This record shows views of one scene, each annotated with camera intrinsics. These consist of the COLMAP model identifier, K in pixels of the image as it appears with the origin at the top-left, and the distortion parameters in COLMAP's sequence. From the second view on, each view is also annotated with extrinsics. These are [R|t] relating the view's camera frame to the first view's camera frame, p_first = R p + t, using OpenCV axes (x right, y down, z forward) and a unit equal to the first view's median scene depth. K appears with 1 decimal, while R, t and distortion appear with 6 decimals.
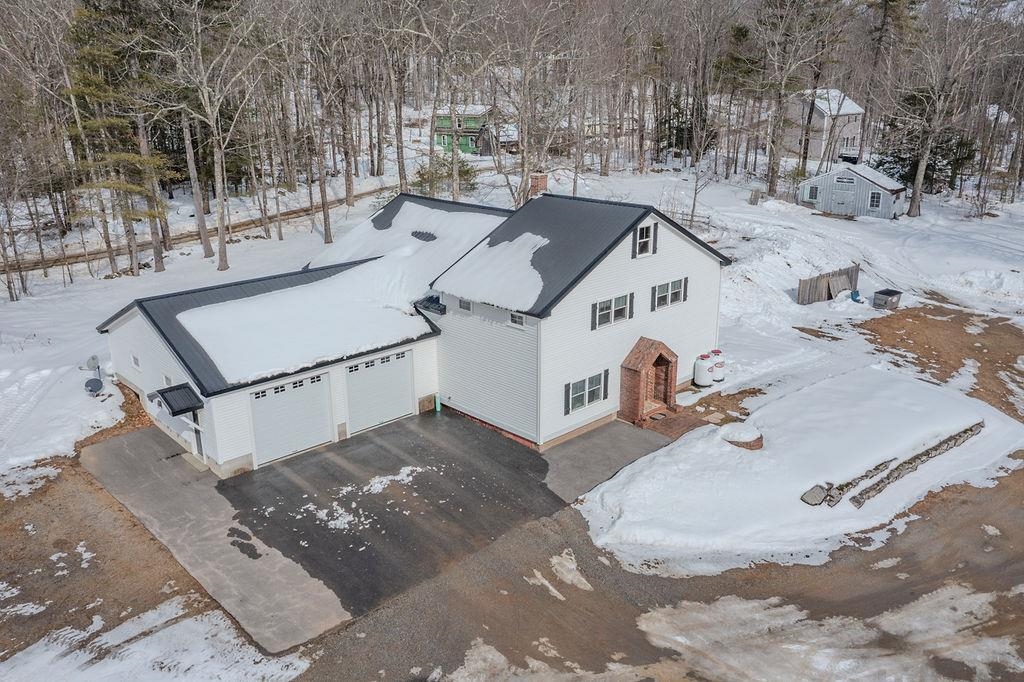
lens RADIAL K [[812.5, 0, 517.0], [0, 812.5, 331.6], [0, 0, 1]] dist [-0.013290, -0.010215]
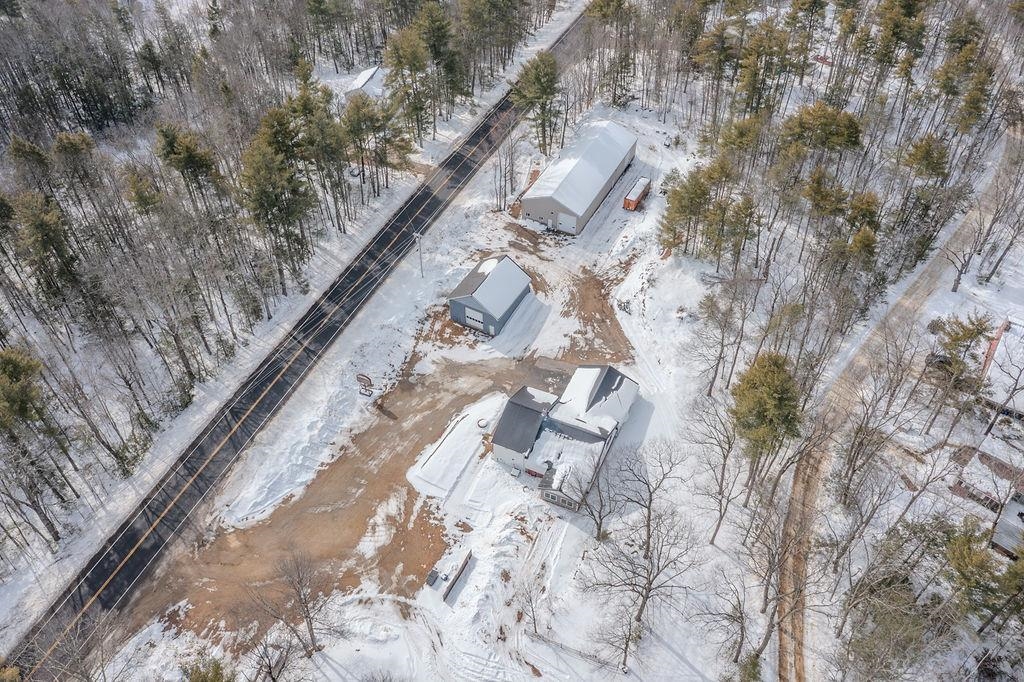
lens RADIAL K [[812.5, 0, 509.5], [0, 812.5, 337.9], [0, 0, 1]] dist [-0.013290, -0.010215]
pose [[-0.934165, 0.264888, -0.239102, 1.012338], [-0.090989, 0.471086, 0.877382, -3.728966], [0.345046, 0.841375, -0.415971, 2.367449]]
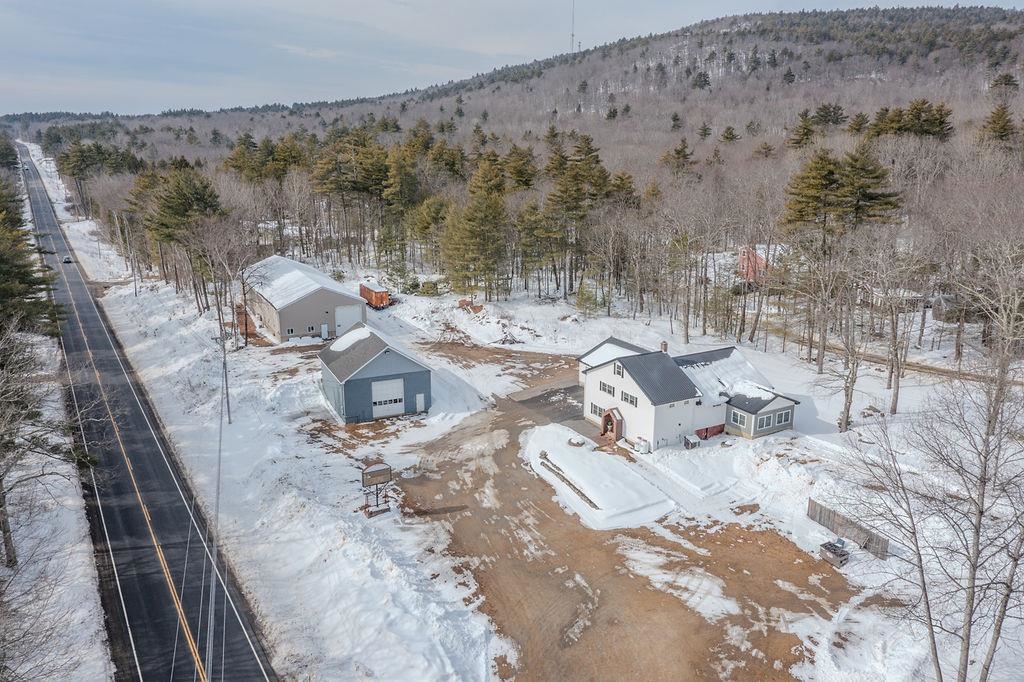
lens RADIAL K [[812.5, 0, 511.4], [0, 812.5, 336.4], [0, 0, 1]] dist [-0.013290, -0.010215]
pose [[-0.249529, 0.250514, -0.935403, 2.648141], [-0.288149, 0.902995, 0.318702, -0.940538], [0.924503, 0.349061, -0.153138, 1.049081]]
